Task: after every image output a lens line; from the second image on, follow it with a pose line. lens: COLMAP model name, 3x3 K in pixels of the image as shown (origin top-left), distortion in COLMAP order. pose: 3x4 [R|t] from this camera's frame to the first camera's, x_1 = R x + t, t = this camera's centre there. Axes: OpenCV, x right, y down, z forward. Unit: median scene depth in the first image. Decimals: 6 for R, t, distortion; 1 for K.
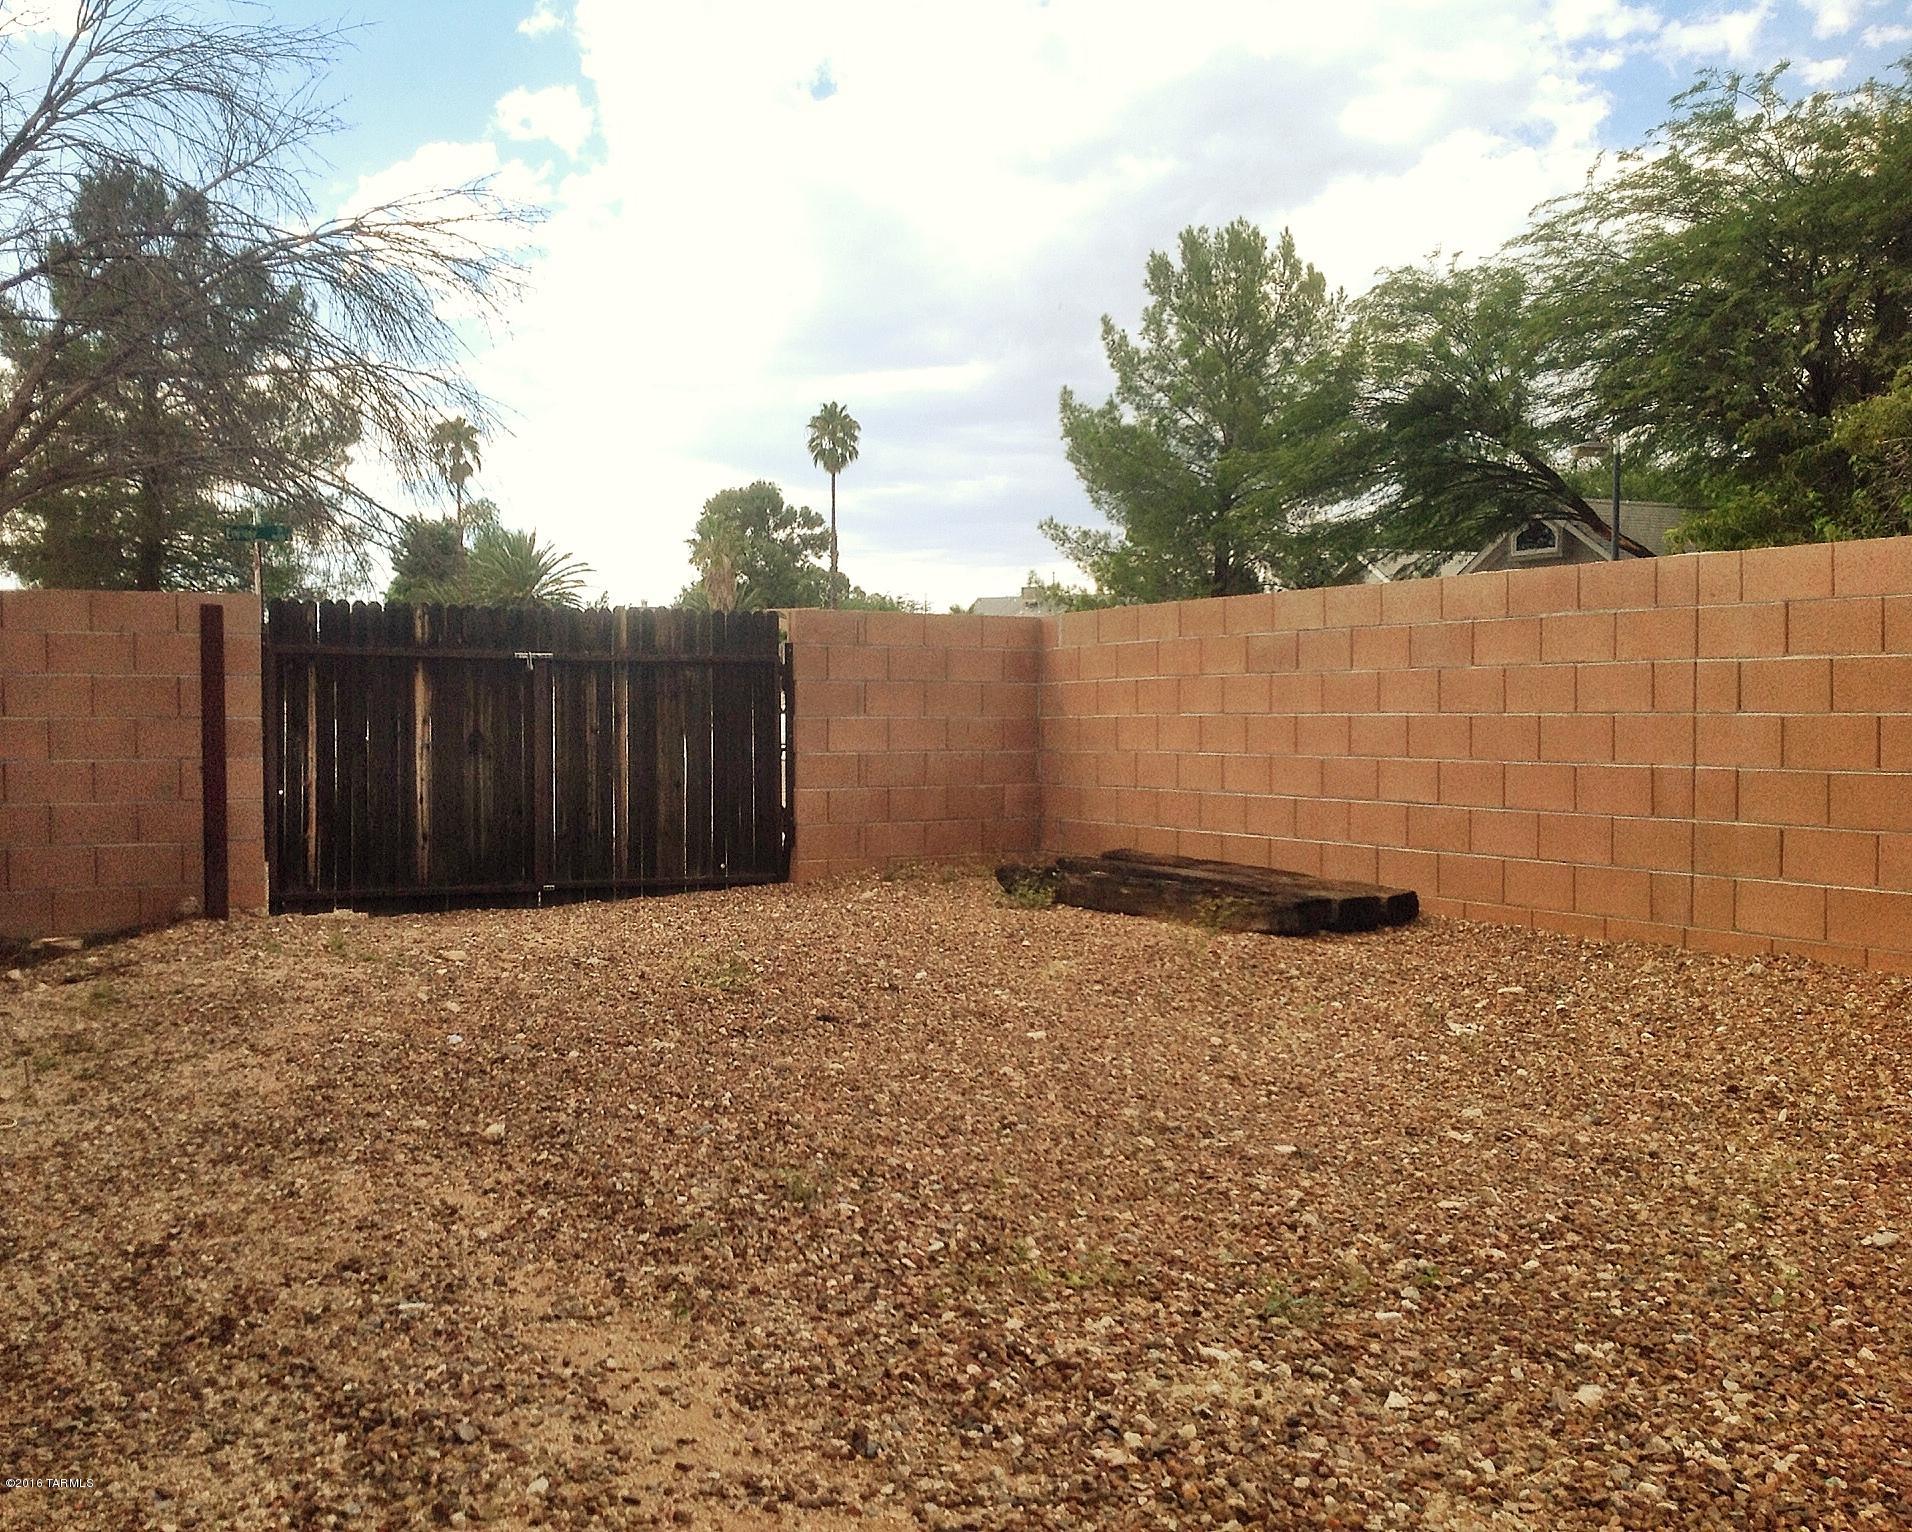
lens RADIAL K [[2120.4, 0, 850.8], [0, 2120.4, 767.0], [0, 0, 1]] dist [0.161525, -0.506777]
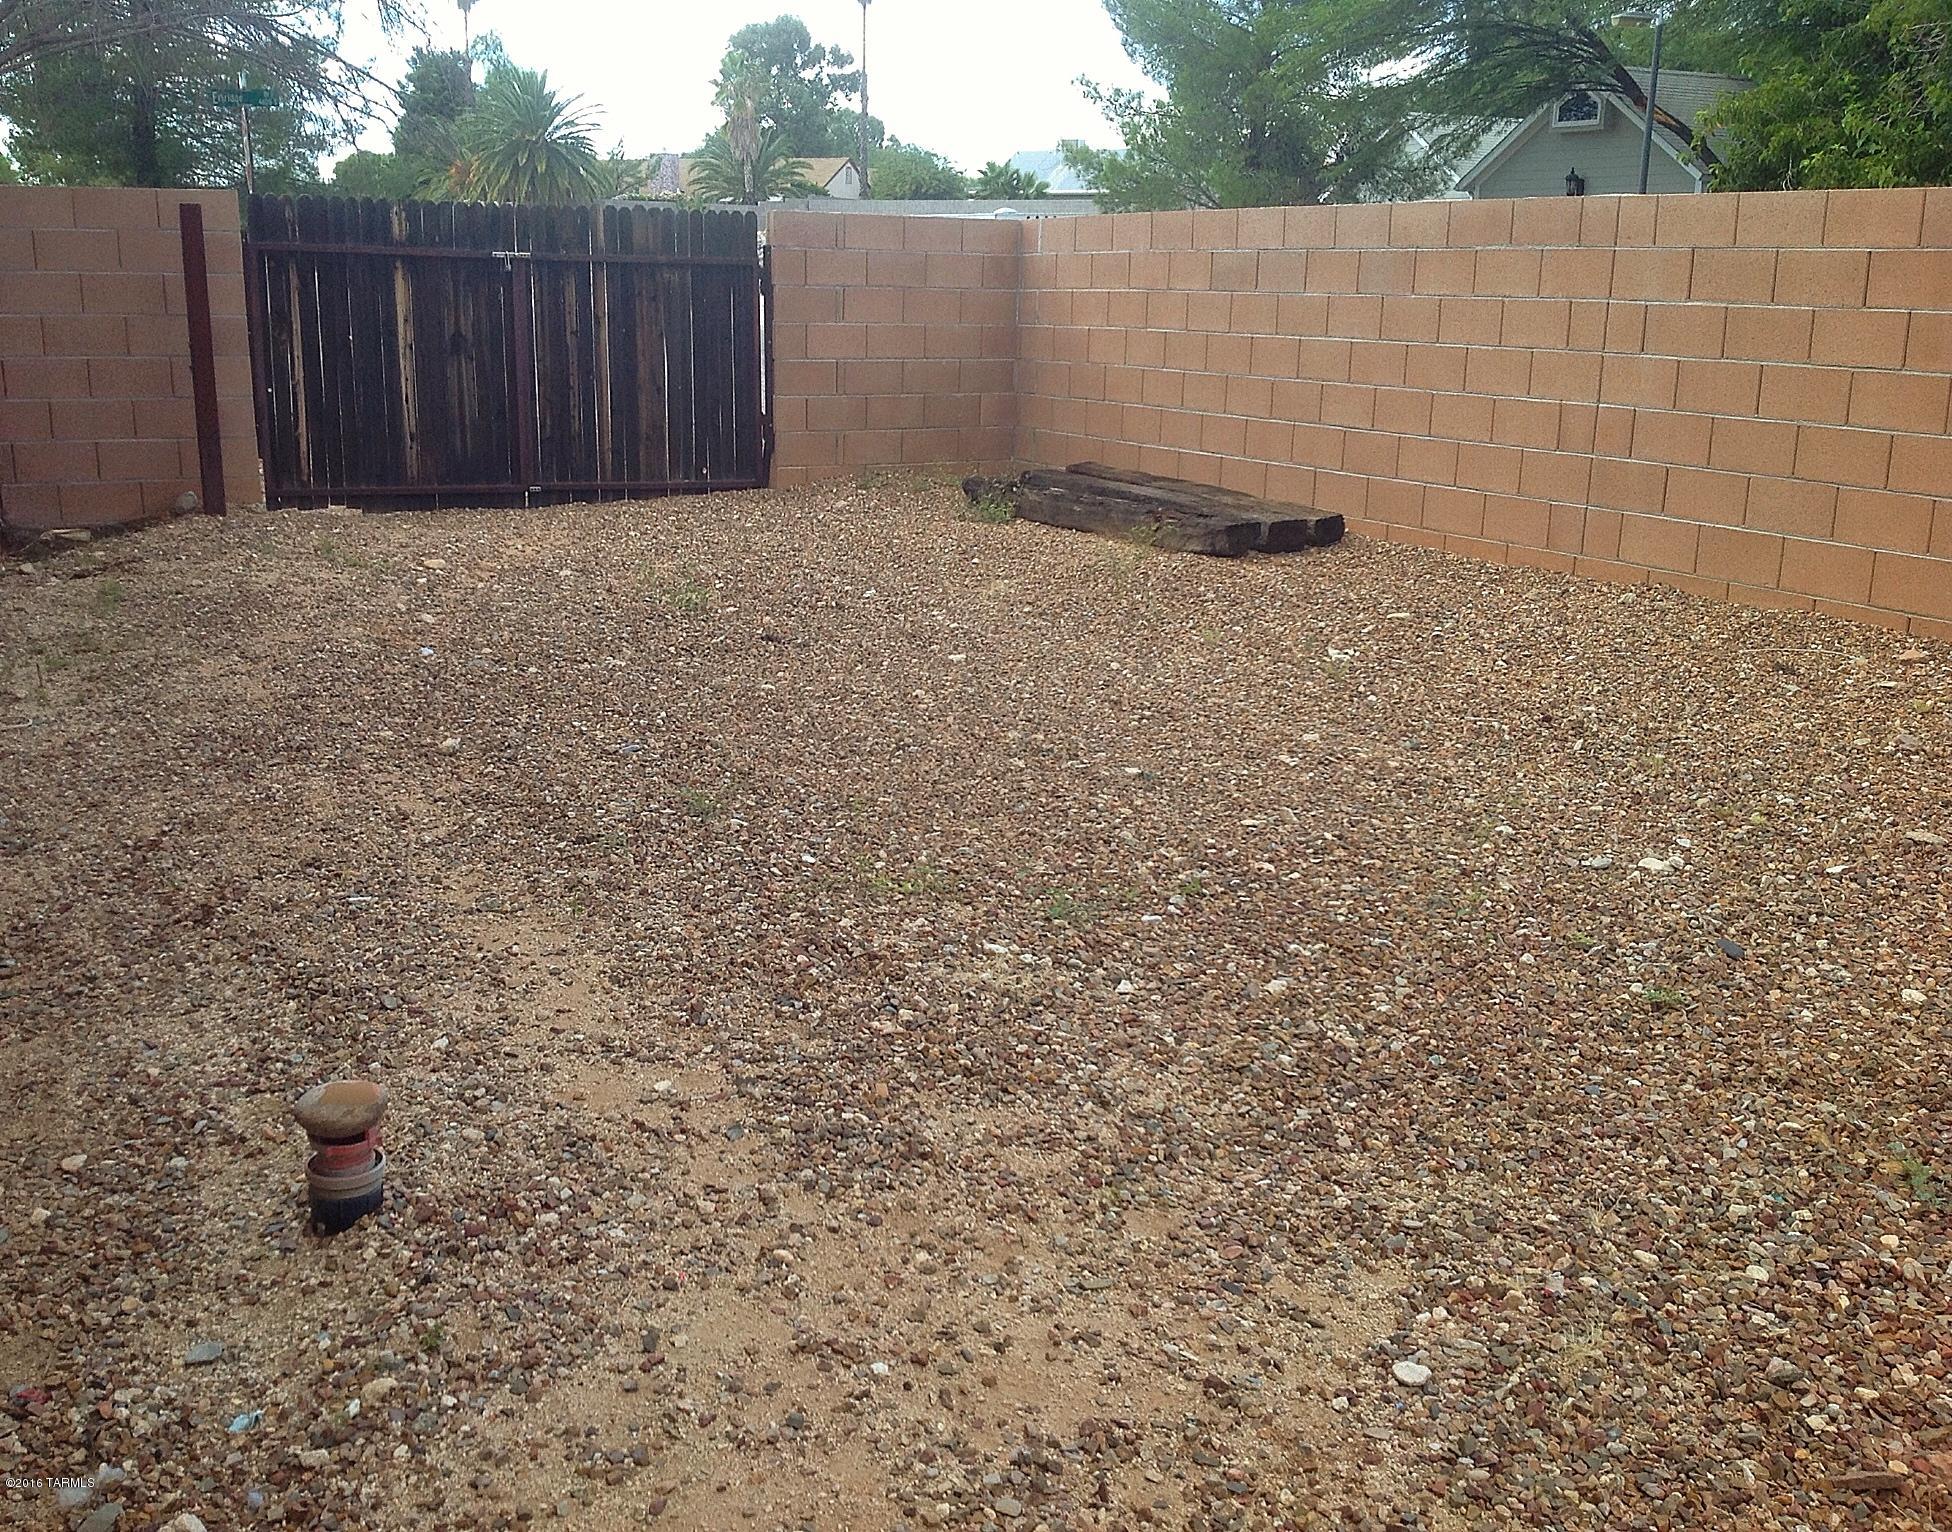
lens RADIAL K [[2155.5, 0, 968.9], [0, 2155.5, 901.1], [0, 0, 1]] dist [0.237462, -0.625119]
pose [[0.999635, 0.018554, 0.019633, 0.083170], [-0.023161, 0.962738, 0.269444, -0.065564], [-0.013902, -0.269800, 0.962816, -0.151785]]
